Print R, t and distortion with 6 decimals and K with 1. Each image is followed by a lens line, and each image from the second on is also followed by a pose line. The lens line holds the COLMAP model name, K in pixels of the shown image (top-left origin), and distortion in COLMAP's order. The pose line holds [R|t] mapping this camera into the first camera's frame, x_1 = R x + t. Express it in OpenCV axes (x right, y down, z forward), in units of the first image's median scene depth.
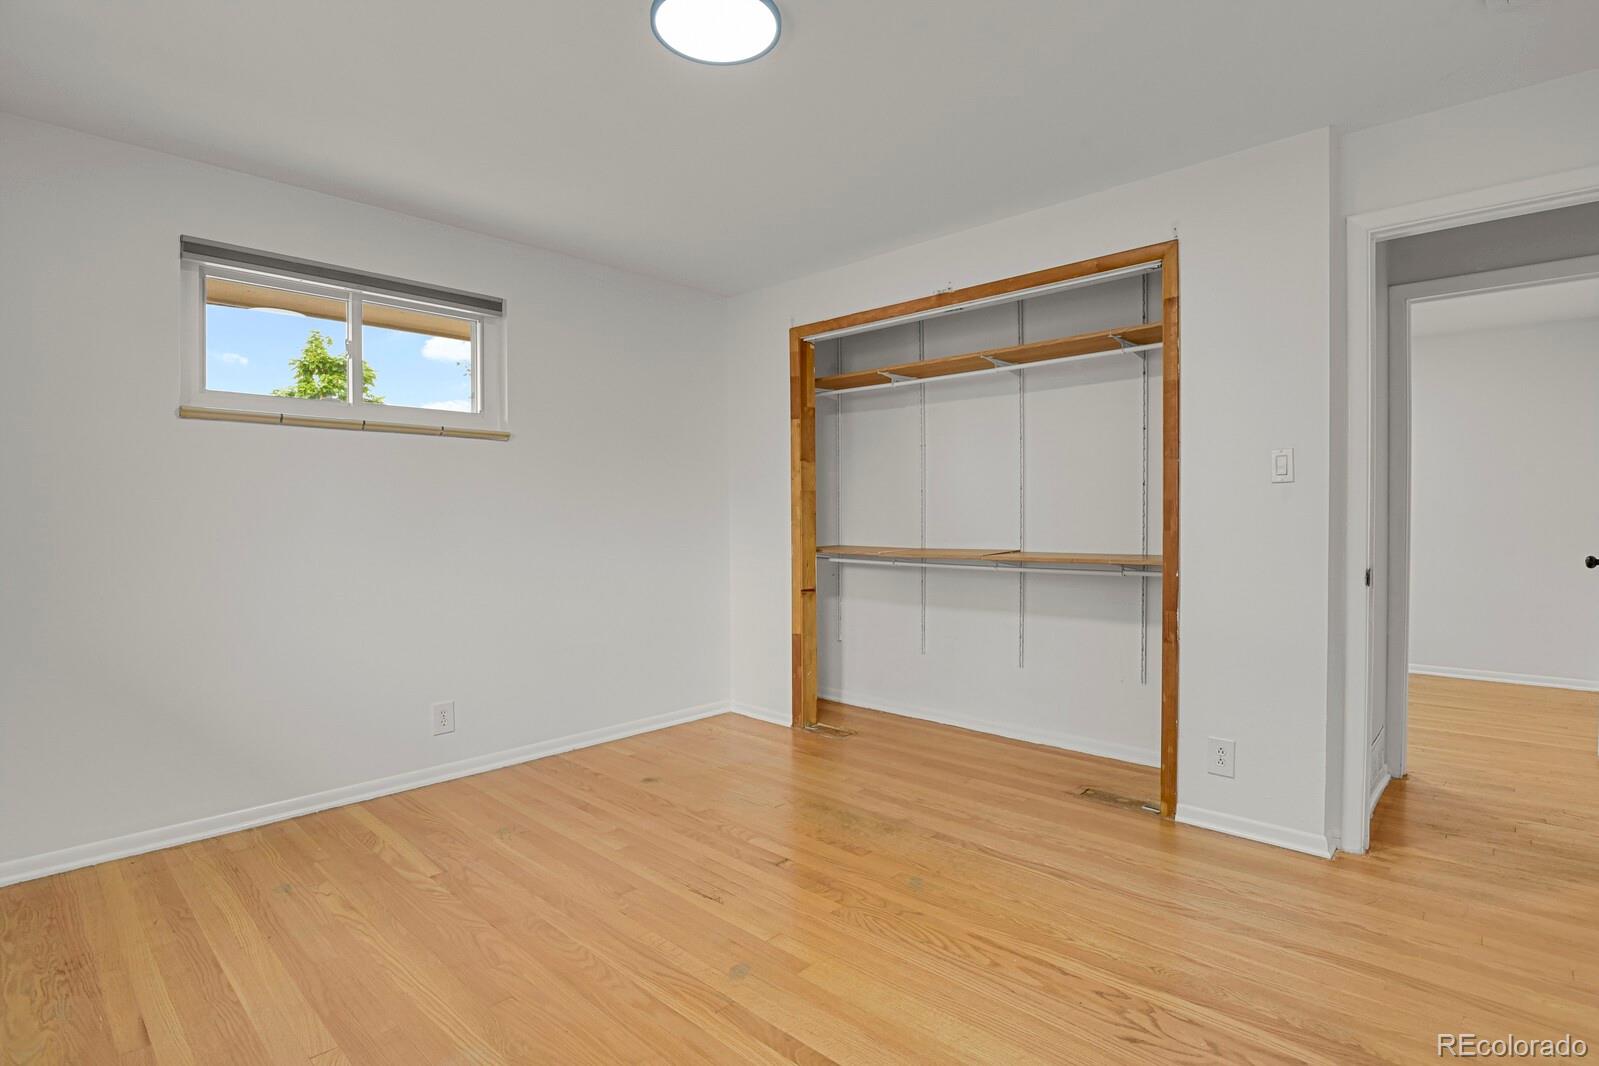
lens RADIAL K [[782.3, 0, 808.6], [0, 782.3, 531.0], [0, 0, 1]] dist [-0.023753, -0.001696]
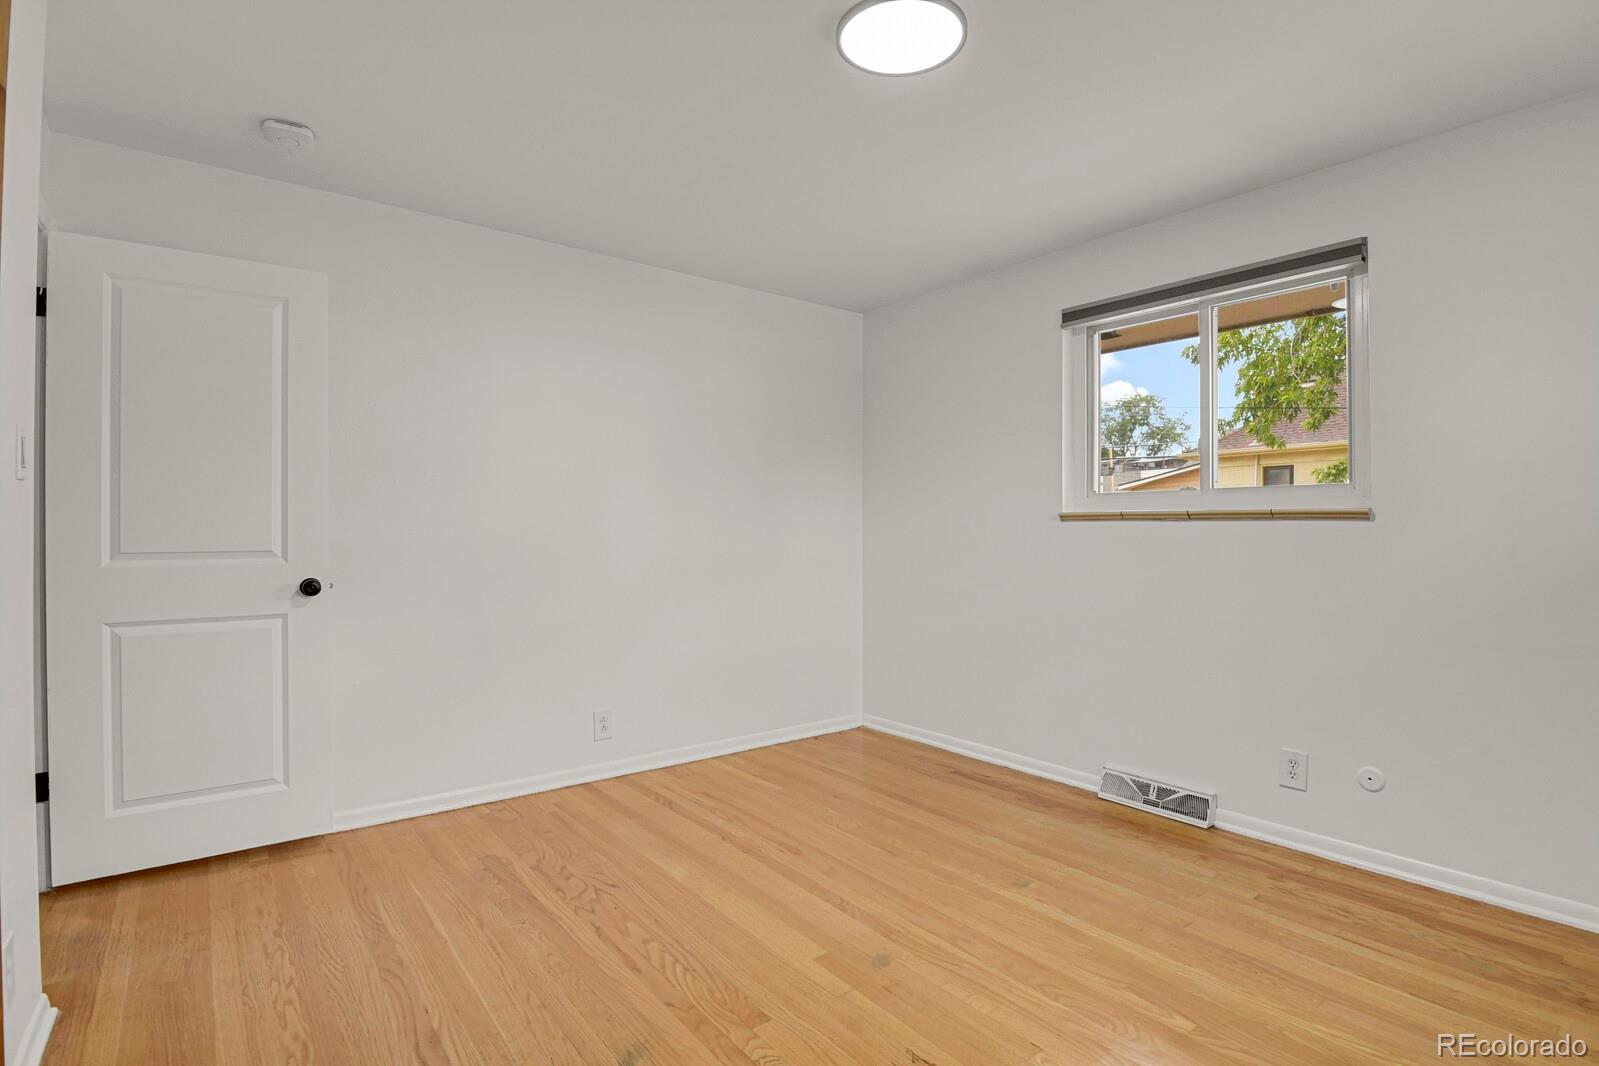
lens RADIAL K [[782.3, 0, 808.6], [0, 782.3, 531.0], [0, 0, 1]] dist [-0.023753, -0.001696]
pose [[-0.987713, 0.002558, 0.156260, -0.124278], [0.005958, 0.999755, 0.021298, -0.032353], [-0.156167, 0.021967, -0.987486, 1.606901]]
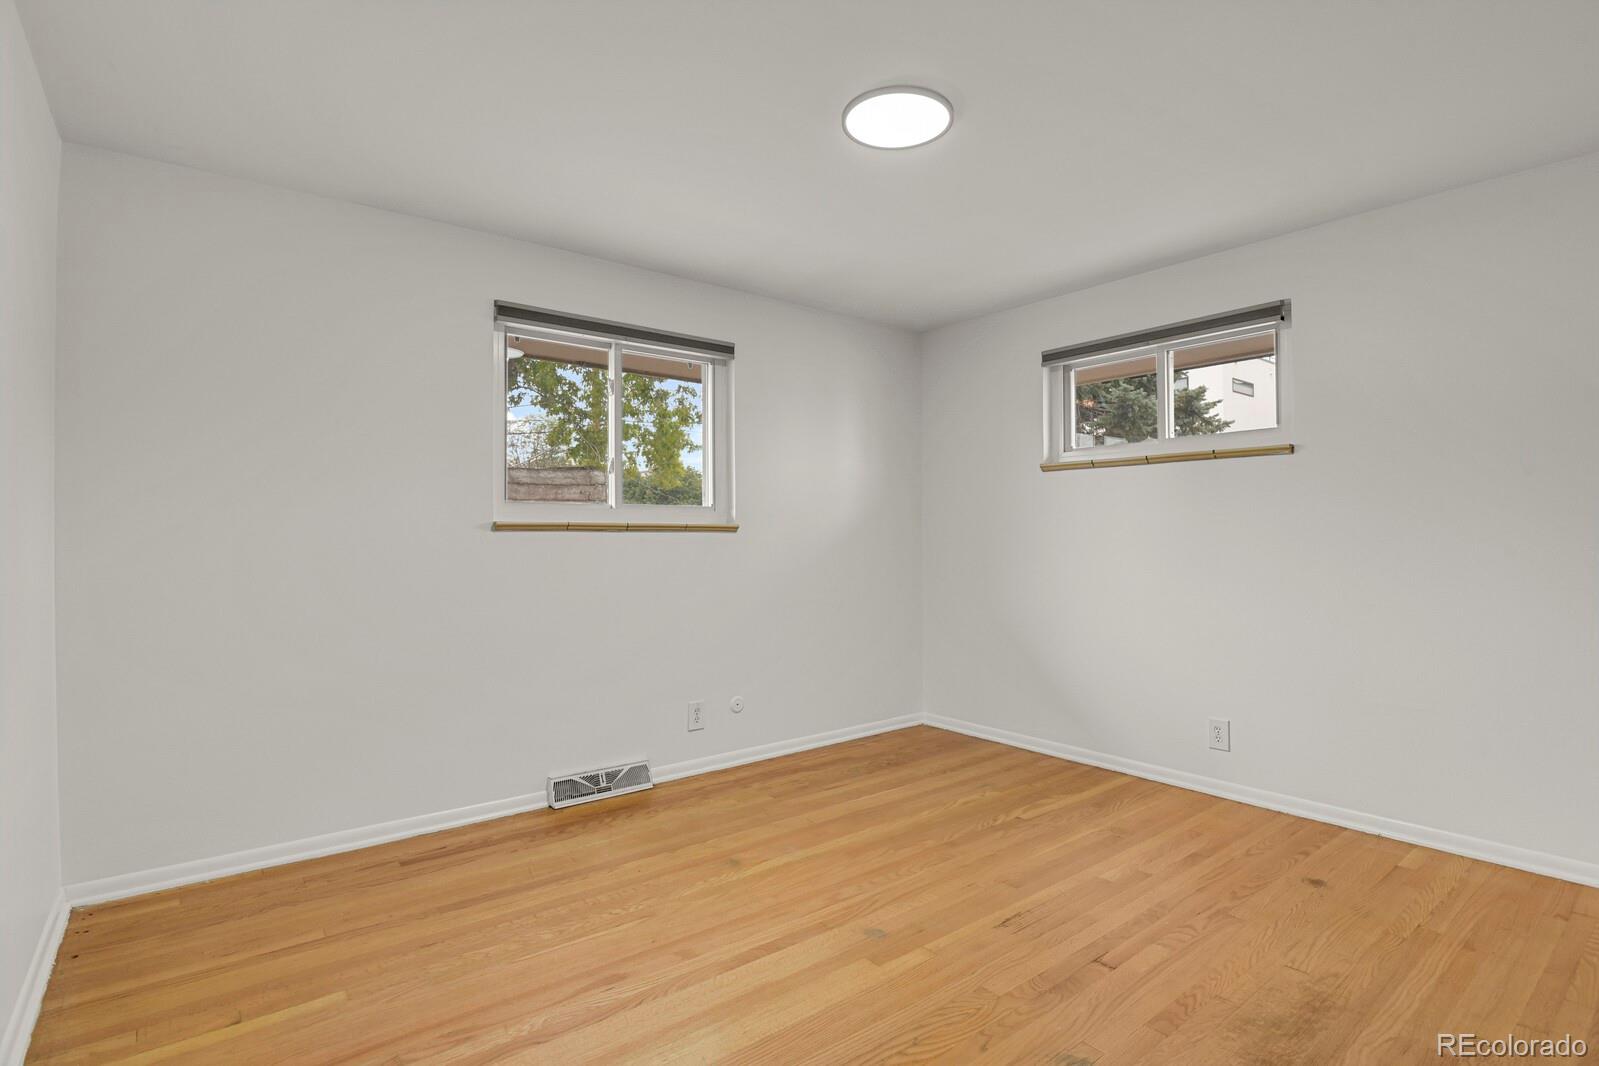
lens RADIAL K [[782.3, 0, 808.6], [0, 782.3, 531.0], [0, 0, 1]] dist [-0.023753, -0.001696]
pose [[-0.149490, -0.002420, -0.988760, 0.844749], [-0.015272, 0.999883, -0.000138, -0.024960], [0.988645, 0.015080, -0.149509, 0.837788]]
